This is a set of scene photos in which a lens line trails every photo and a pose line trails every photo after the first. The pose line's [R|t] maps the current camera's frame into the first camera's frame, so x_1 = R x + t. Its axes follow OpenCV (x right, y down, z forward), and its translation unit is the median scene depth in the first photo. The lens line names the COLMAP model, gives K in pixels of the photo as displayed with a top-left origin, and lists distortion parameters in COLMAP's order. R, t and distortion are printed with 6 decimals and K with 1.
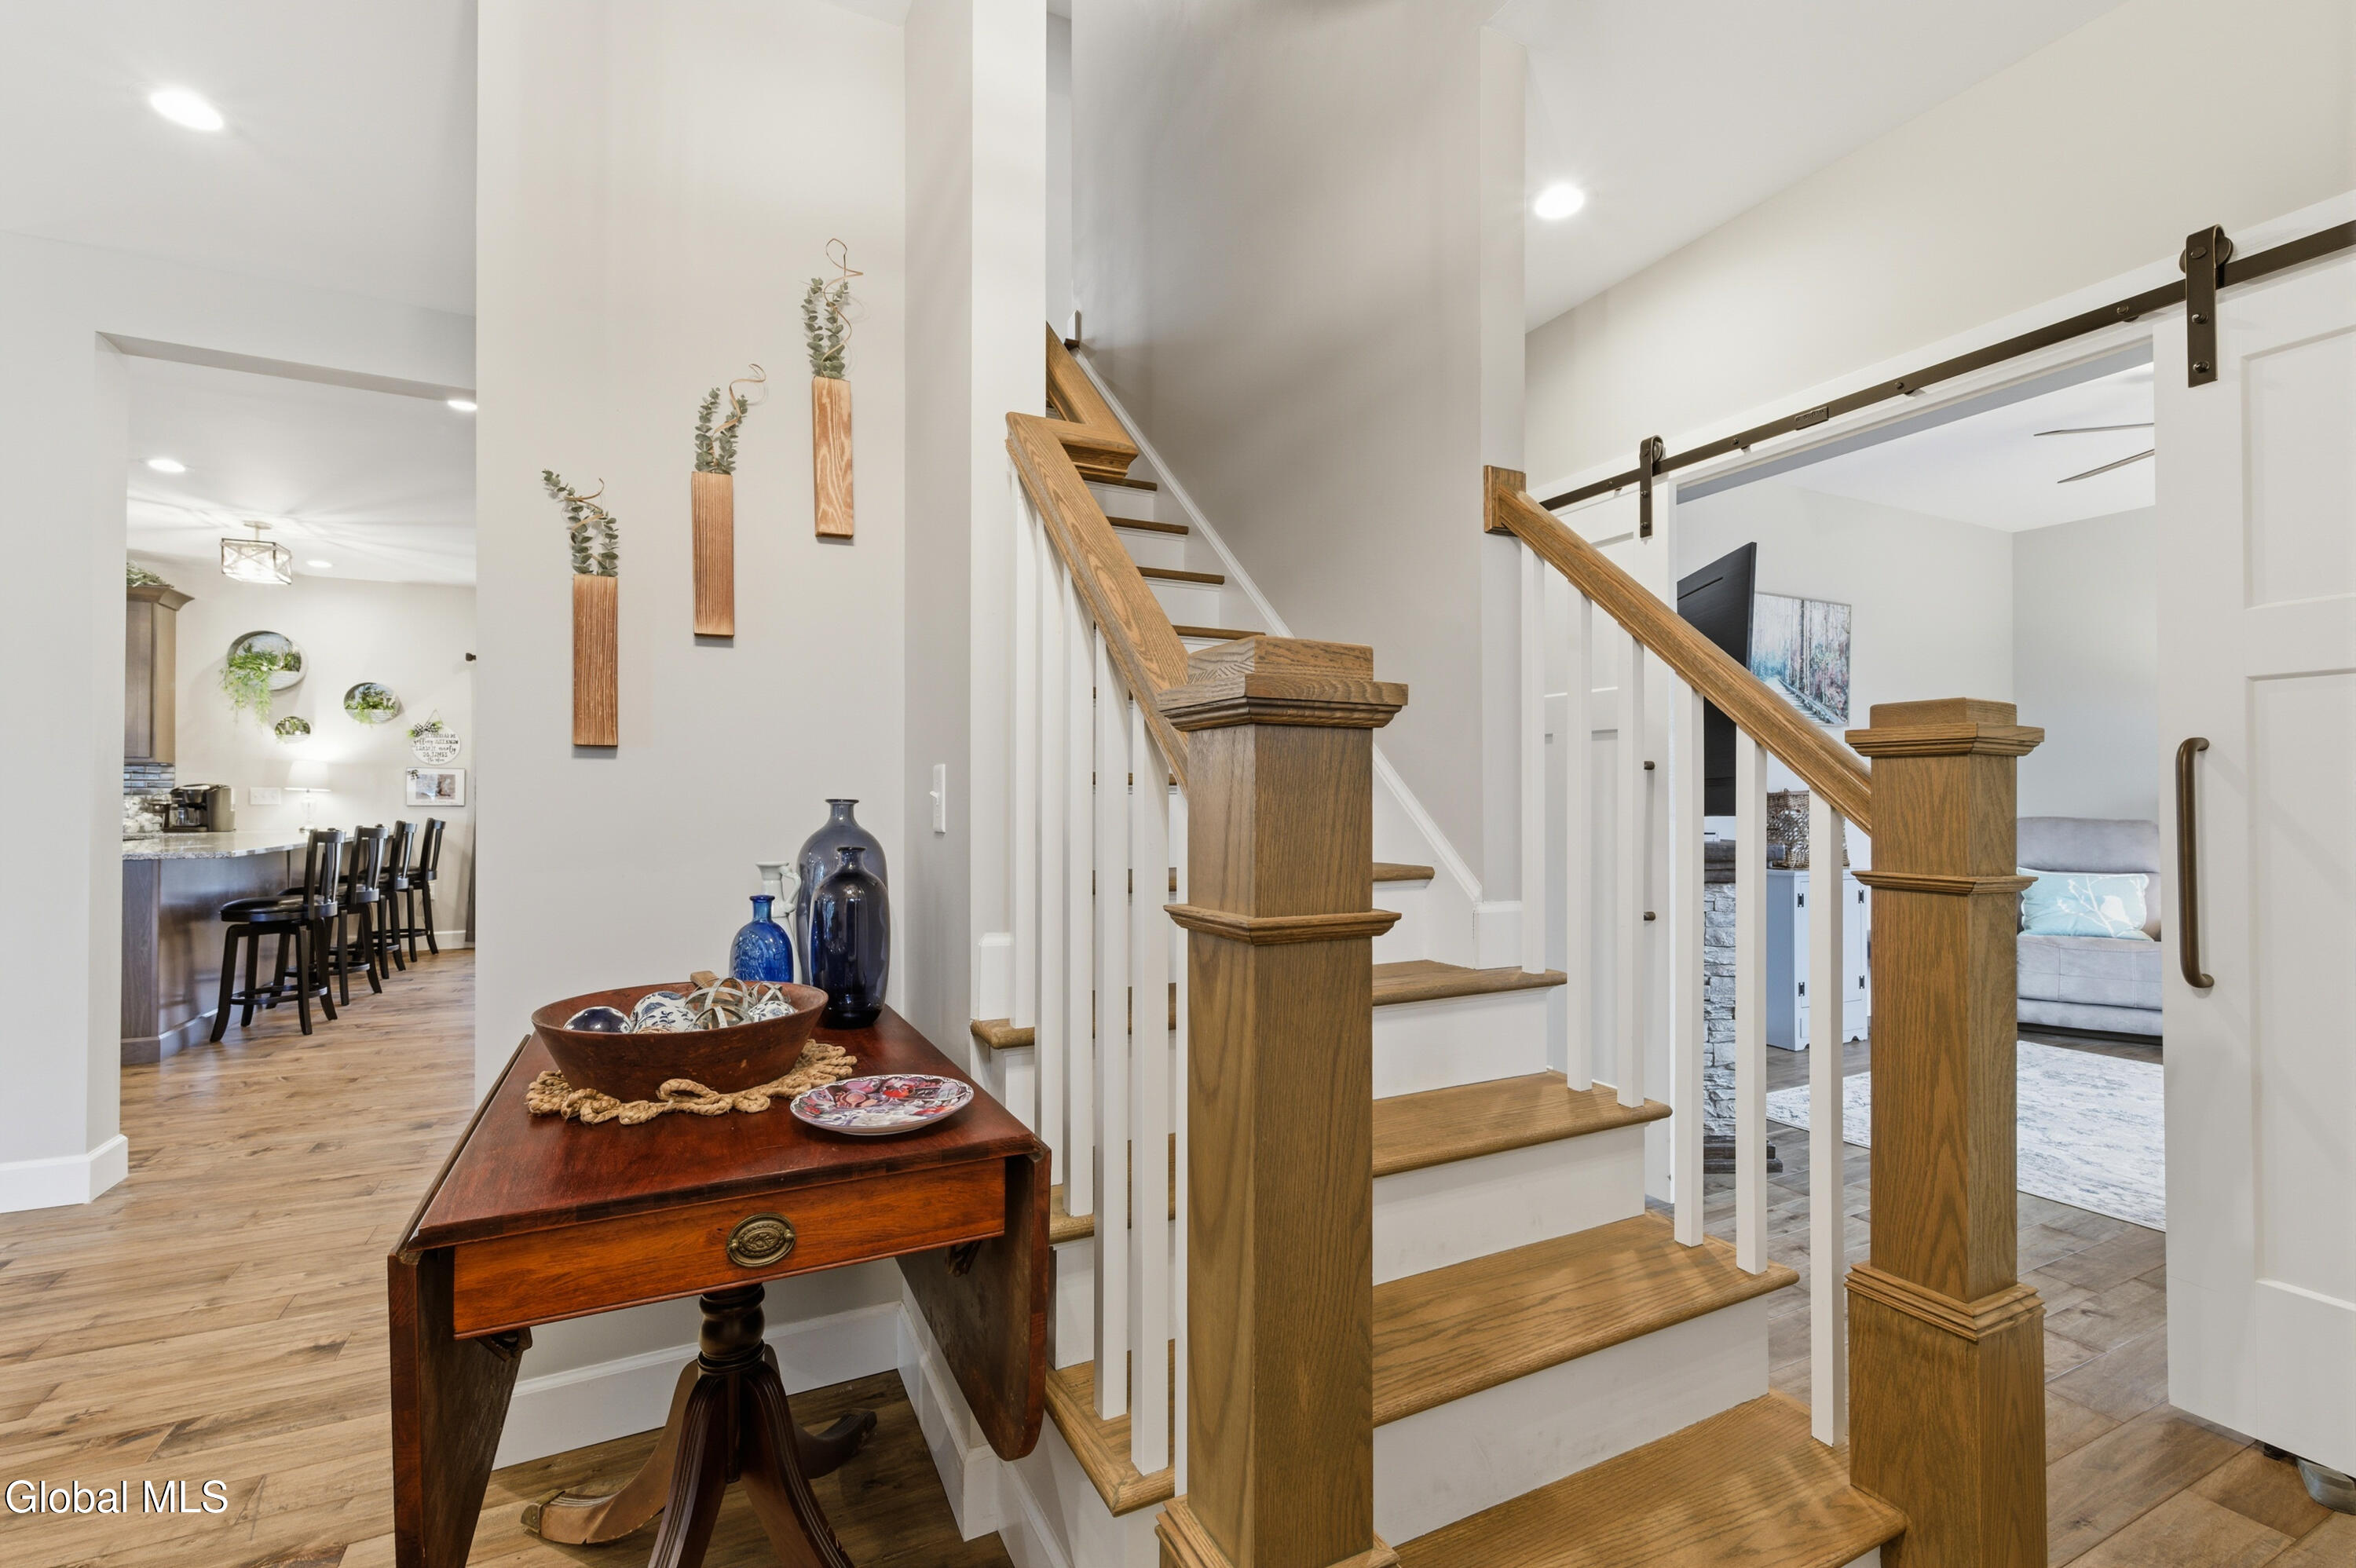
lens RADIAL K [[1044.3, 0, 1178.3], [0, 1044.3, 790.8], [0, 0, 1]] dist [0.010314, -0.000390]
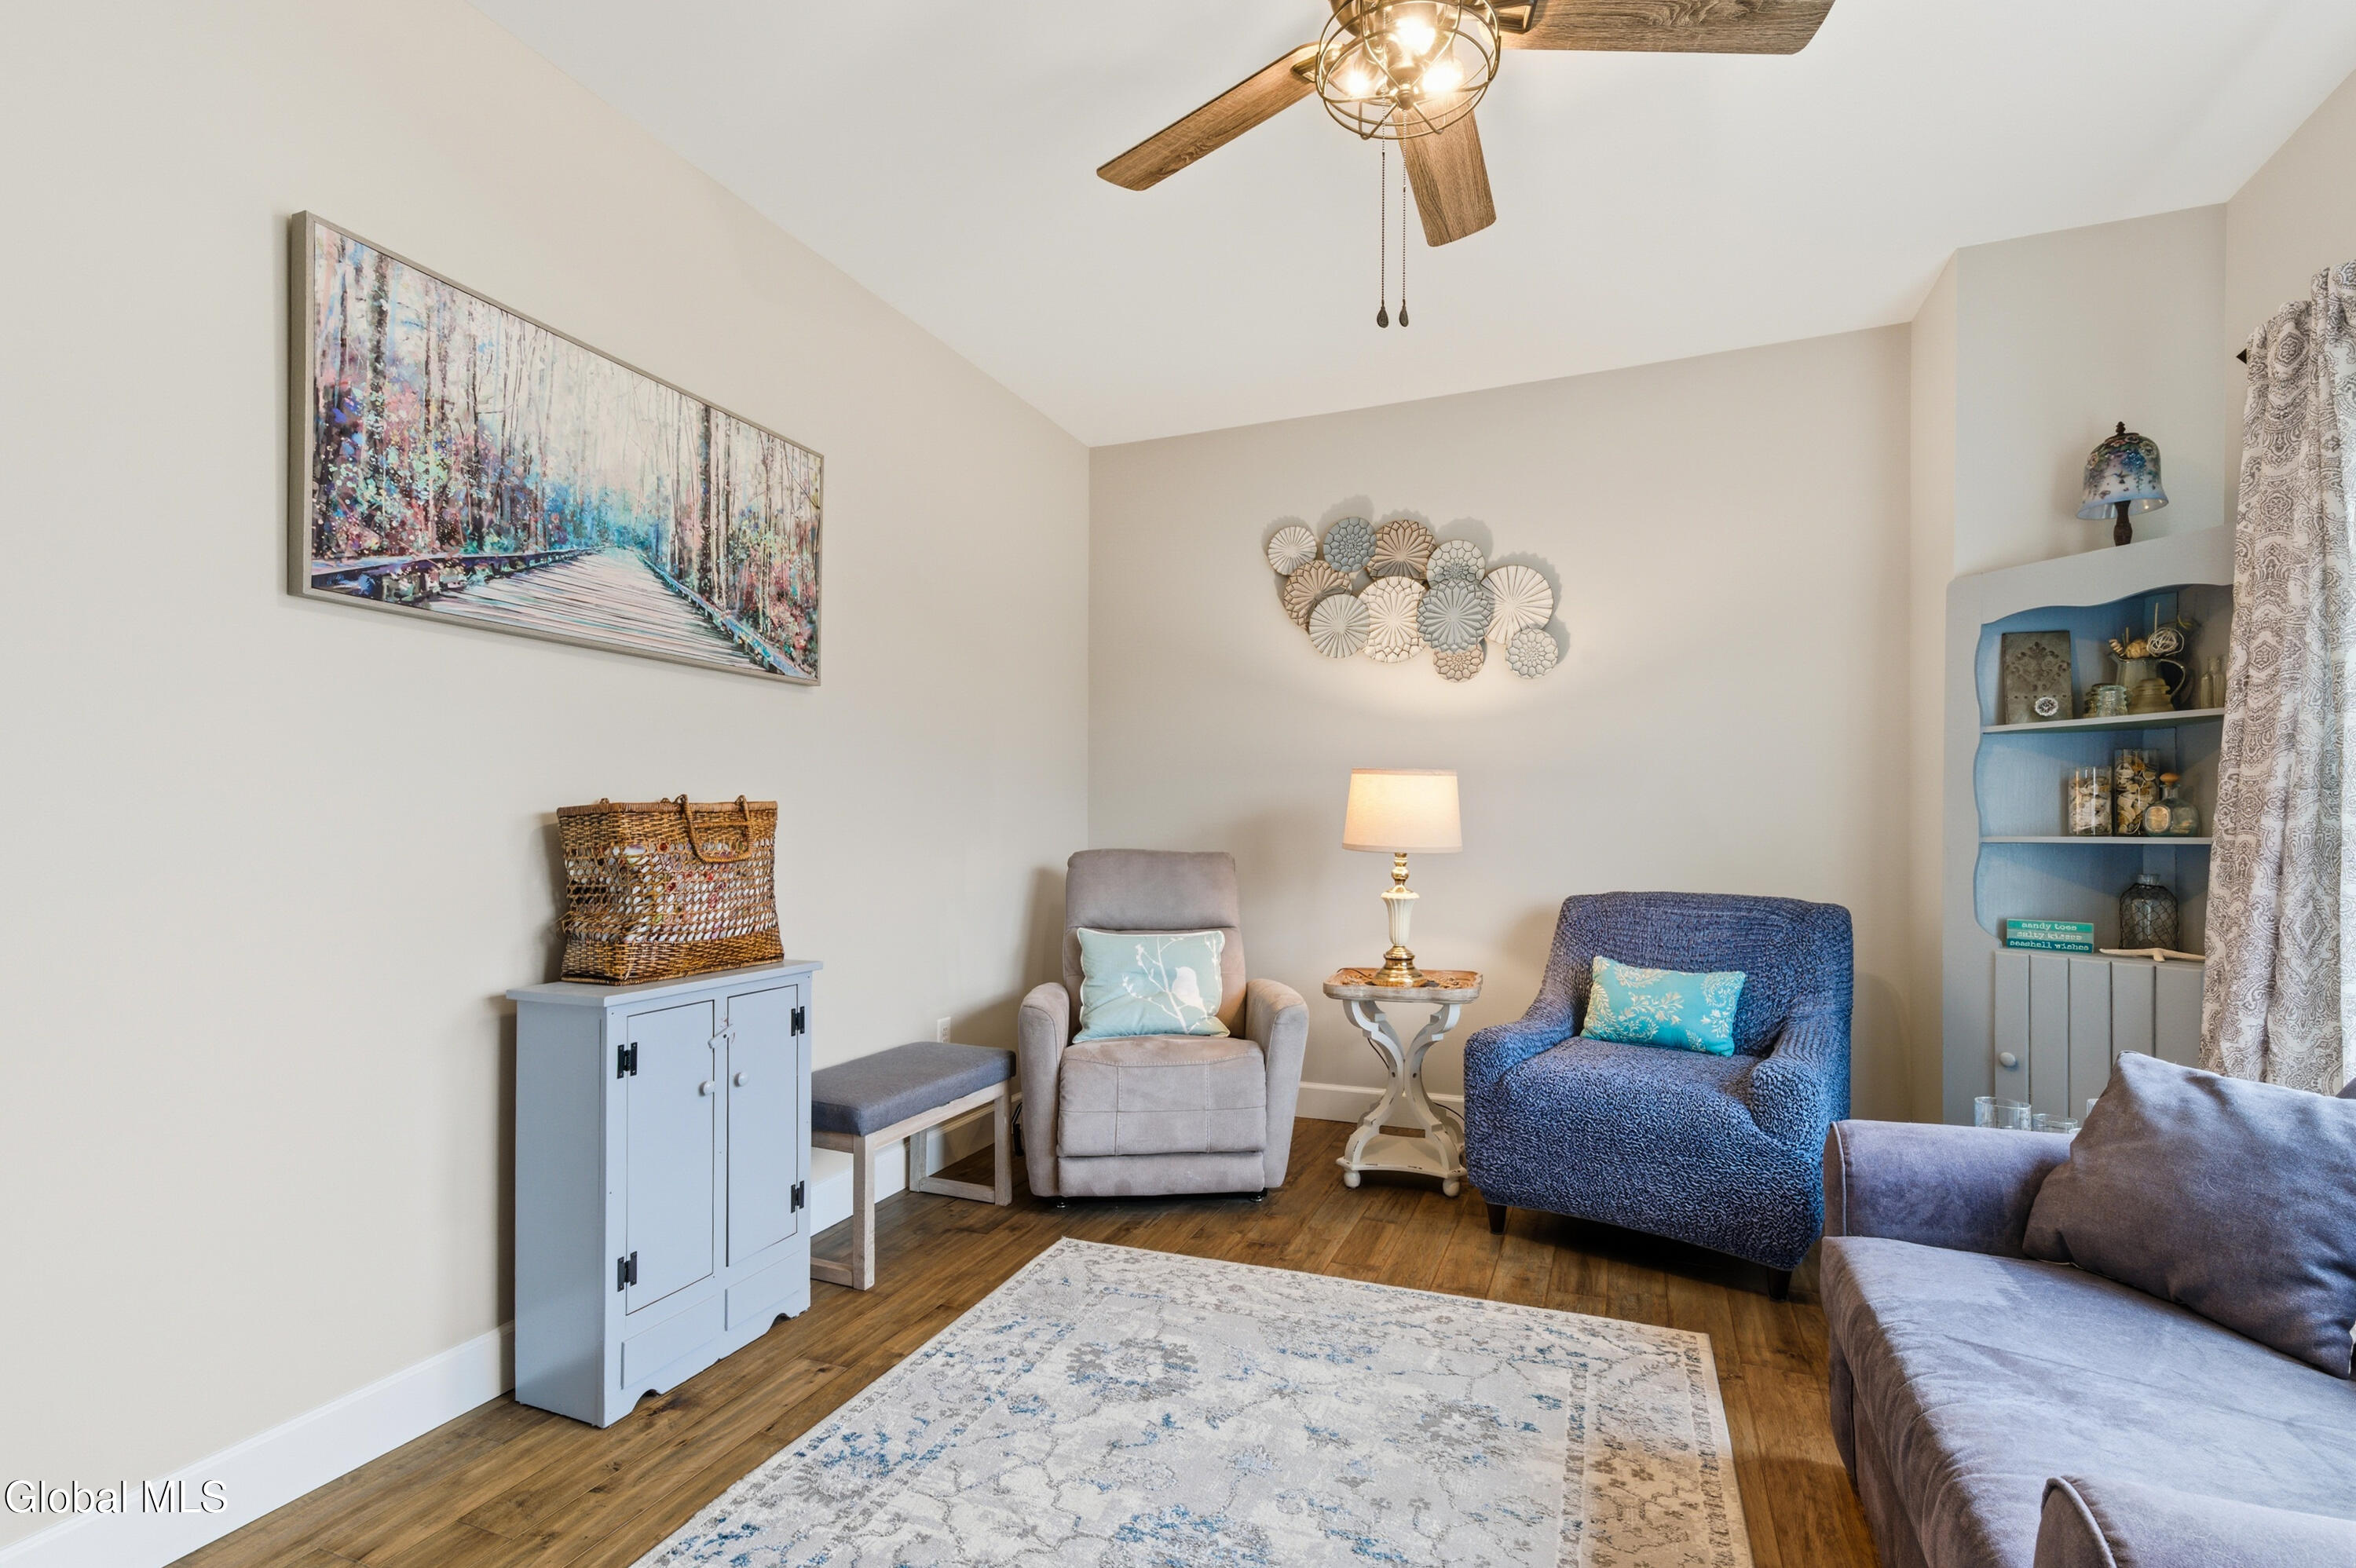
lens RADIAL K [[1044.3, 0, 1178.3], [0, 1044.3, 790.8], [0, 0, 1]] dist [0.010314, -0.000390]
pose [[0.762891, 0.024366, 0.646068, 0.450328], [-0.009857, 0.999612, -0.026060, 0.004463], [-0.646452, 0.013513, 0.762835, 0.492763]]
